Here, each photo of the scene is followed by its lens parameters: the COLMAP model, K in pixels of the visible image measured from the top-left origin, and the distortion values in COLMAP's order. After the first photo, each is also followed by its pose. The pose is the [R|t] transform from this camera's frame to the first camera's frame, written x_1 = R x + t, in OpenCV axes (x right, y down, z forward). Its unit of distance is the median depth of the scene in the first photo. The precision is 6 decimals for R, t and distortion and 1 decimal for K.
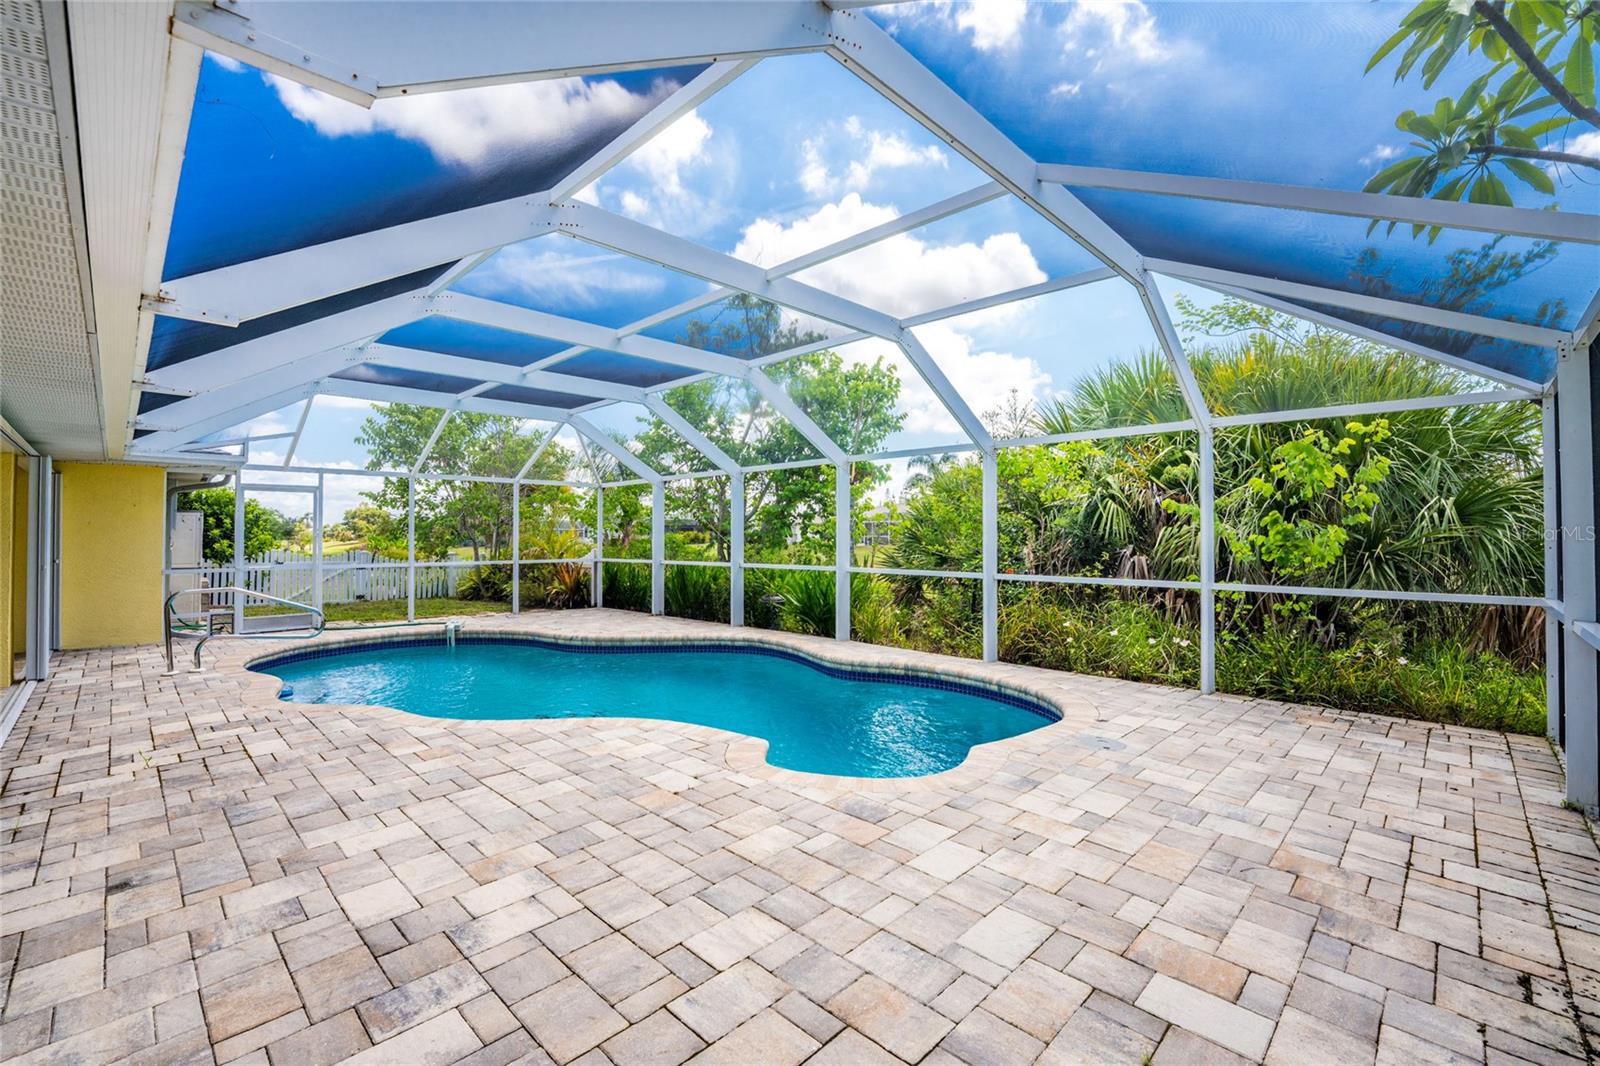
lens RADIAL K [[693.5, 0, 825.3], [0, 693.5, 532.4], [0, 0, 1]] dist [-0.036063, 0.000046]
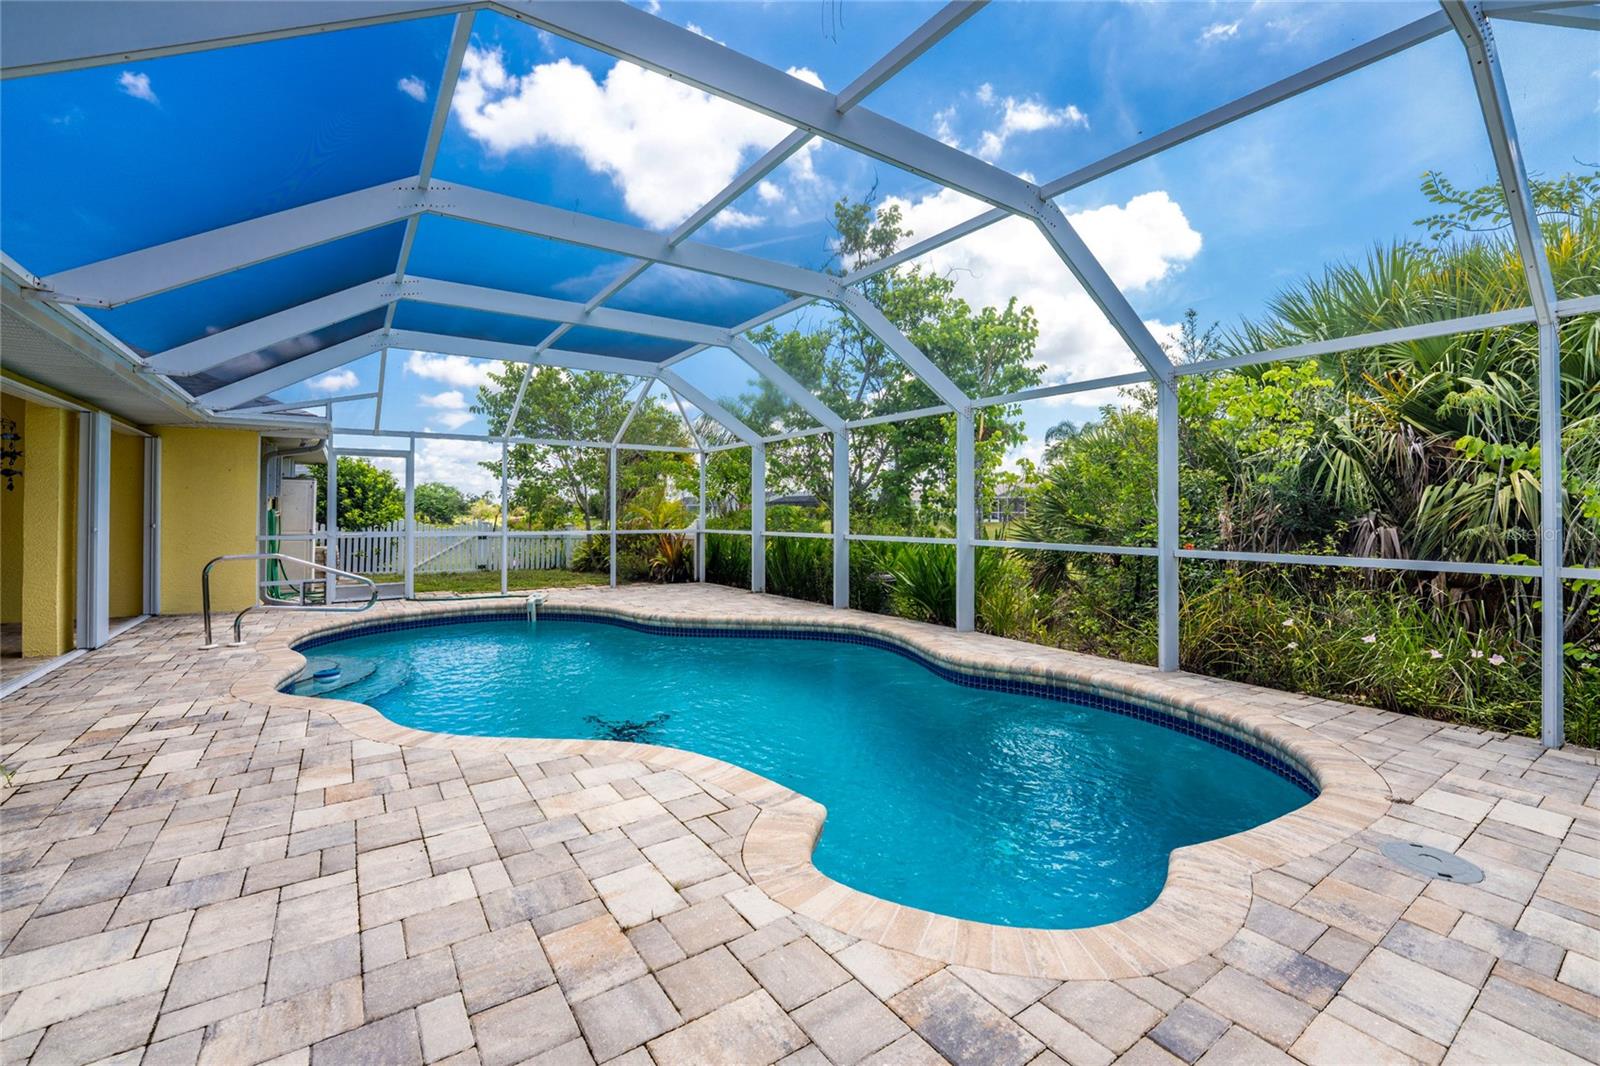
lens RADIAL K [[686.3, 0, 826.1], [0, 686.3, 502.2], [0, 0, 1]] dist [-0.026291, 0.000301]
pose [[0.981766, -0.000079, -0.190093, 0.017563], [-0.001843, 0.999949, -0.009933, 0.014763], [0.190084, 0.010102, 0.981716, 0.186204]]
